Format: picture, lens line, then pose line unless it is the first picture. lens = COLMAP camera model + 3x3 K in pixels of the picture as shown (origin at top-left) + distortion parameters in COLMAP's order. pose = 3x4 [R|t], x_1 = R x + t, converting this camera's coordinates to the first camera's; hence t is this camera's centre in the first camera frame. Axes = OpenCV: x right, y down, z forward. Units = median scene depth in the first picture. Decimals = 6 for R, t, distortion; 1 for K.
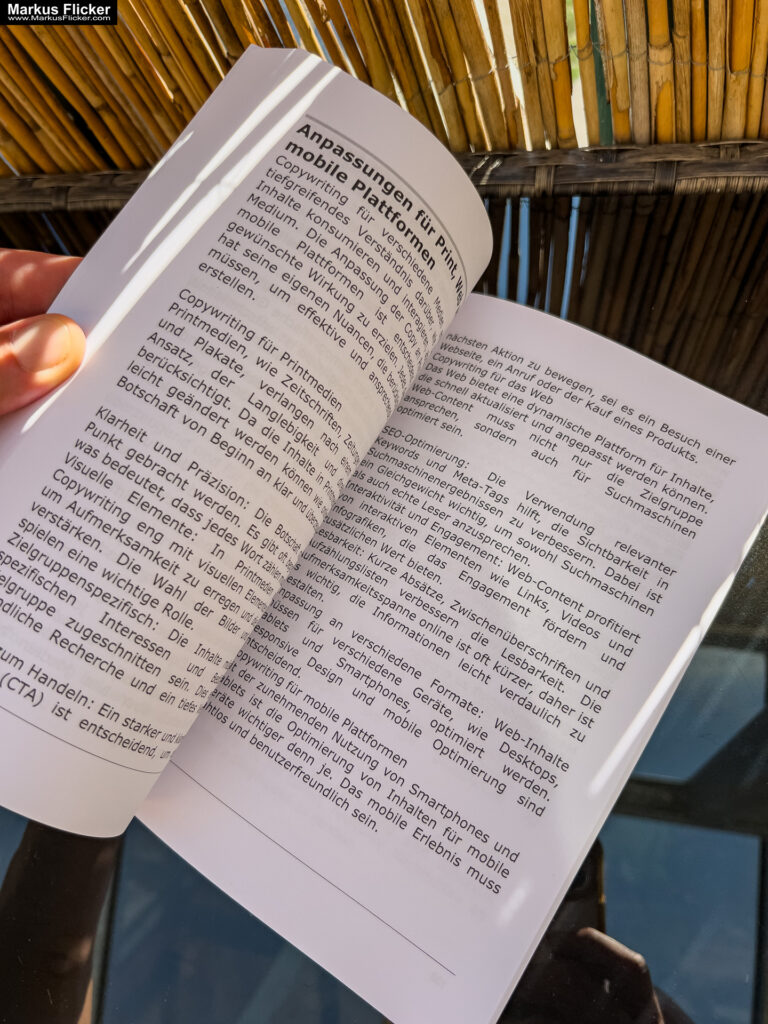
lens RADIAL K [[819.9, 0, 383.8], [0, 819.9, 517.0], [0, 0, 1]] dist [-0.013411, -0.018121]
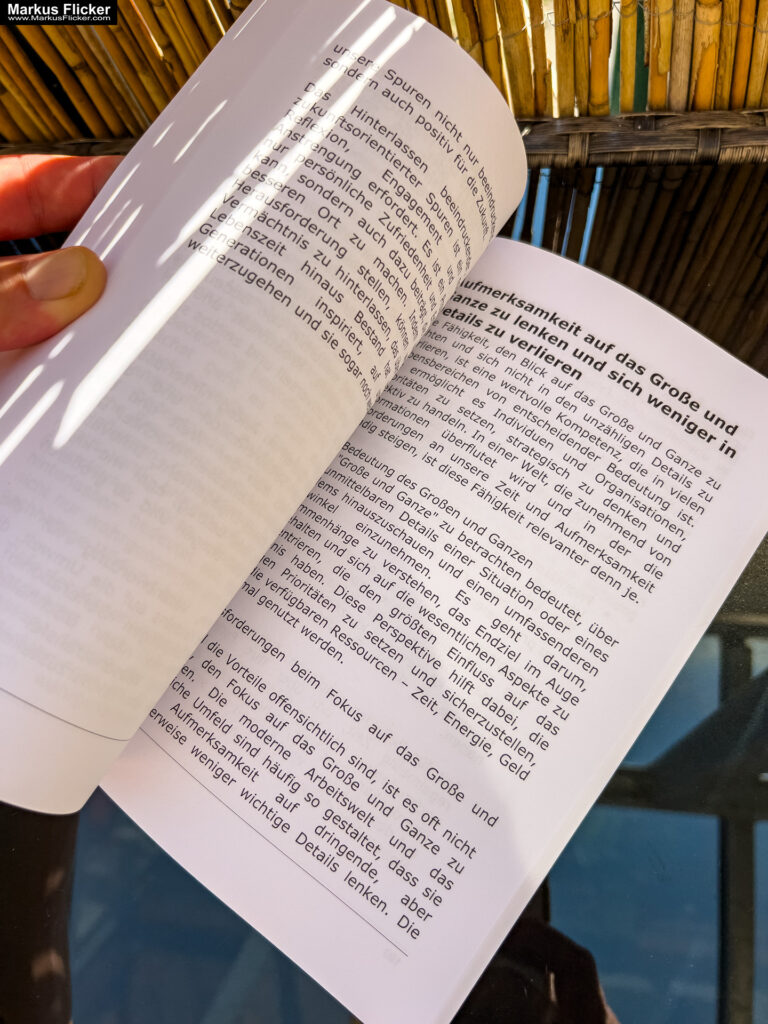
lens RADIAL K [[819.9, 0, 384.7], [0, 819.9, 522.2], [0, 0, 1]] dist [-0.013411, -0.018121]
pose [[0.996417, -0.027345, 0.080035, -0.106446], [0.026184, 0.999537, 0.015524, -0.006385], [-0.080423, -0.013373, 0.996671, 0.081373]]
